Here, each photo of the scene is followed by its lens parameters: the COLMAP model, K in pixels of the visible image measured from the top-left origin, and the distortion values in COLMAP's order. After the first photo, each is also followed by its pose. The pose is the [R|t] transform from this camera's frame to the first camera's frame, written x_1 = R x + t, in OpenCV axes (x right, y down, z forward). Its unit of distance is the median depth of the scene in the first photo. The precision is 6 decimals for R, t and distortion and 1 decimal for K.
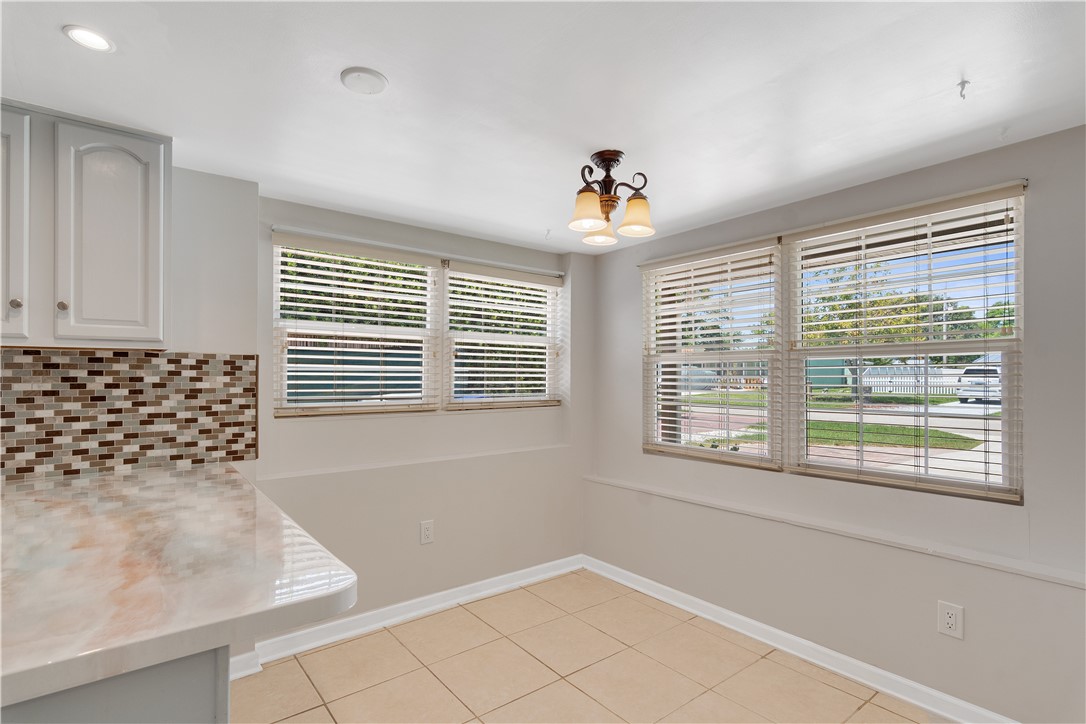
lens RADIAL K [[518.8, 0, 536.9], [0, 518.8, 370.8], [0, 0, 1]] dist [-0.005719, 0.001126]
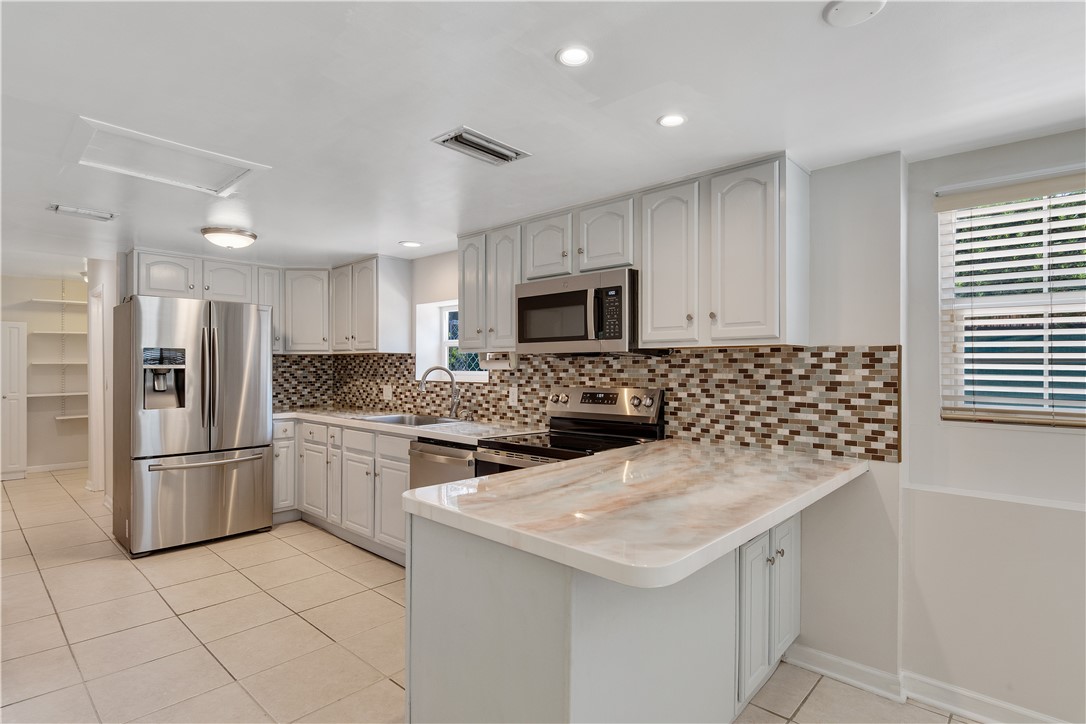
lens RADIAL K [[542.3, 0, 537.6], [0, 542.3, 367.1], [0, 0, 1]] dist [-0.002783, -0.000330]
pose [[0.146175, 0.000528, -0.989259, 0.315041], [0.005577, 0.999984, 0.001358, 0.002097], [0.989243, -0.005716, 0.146169, 0.279214]]
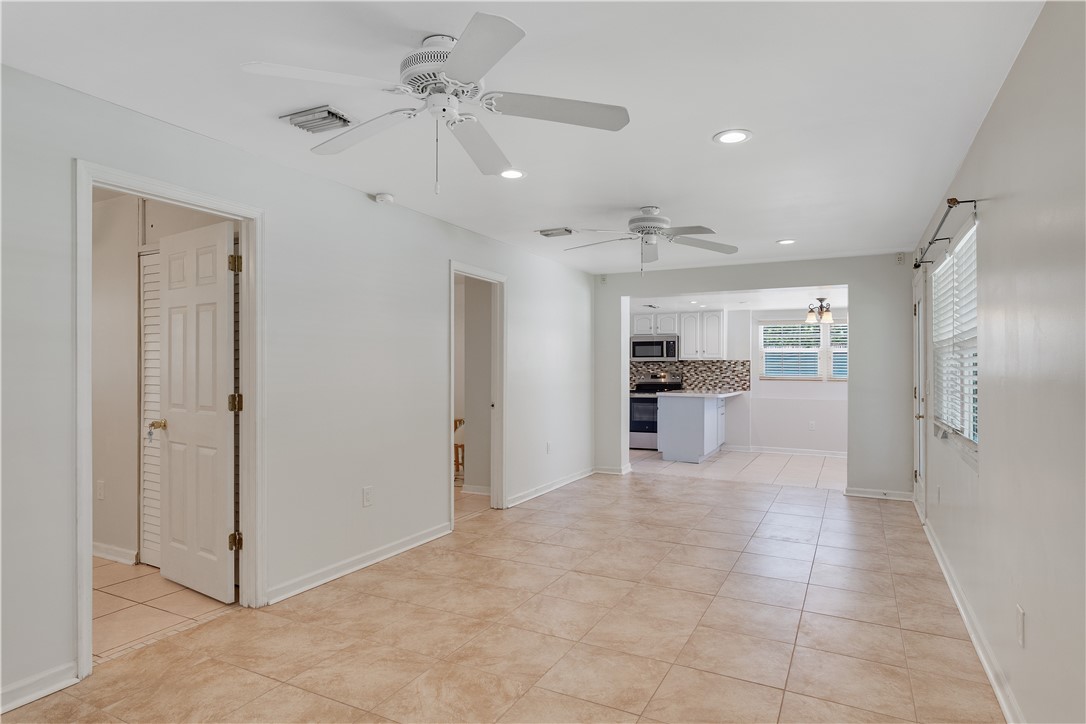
lens RADIAL K [[602.3, 0, 542.6], [0, 602.3, 364.5], [0, 0, 1]] dist [0.005750, 0.000325]
pose [[0.422748, -0.005706, -0.906229, 2.761449], [0.002681, 0.999984, -0.005046, 0.014666], [0.906243, -0.000296, 0.422756, -2.136664]]
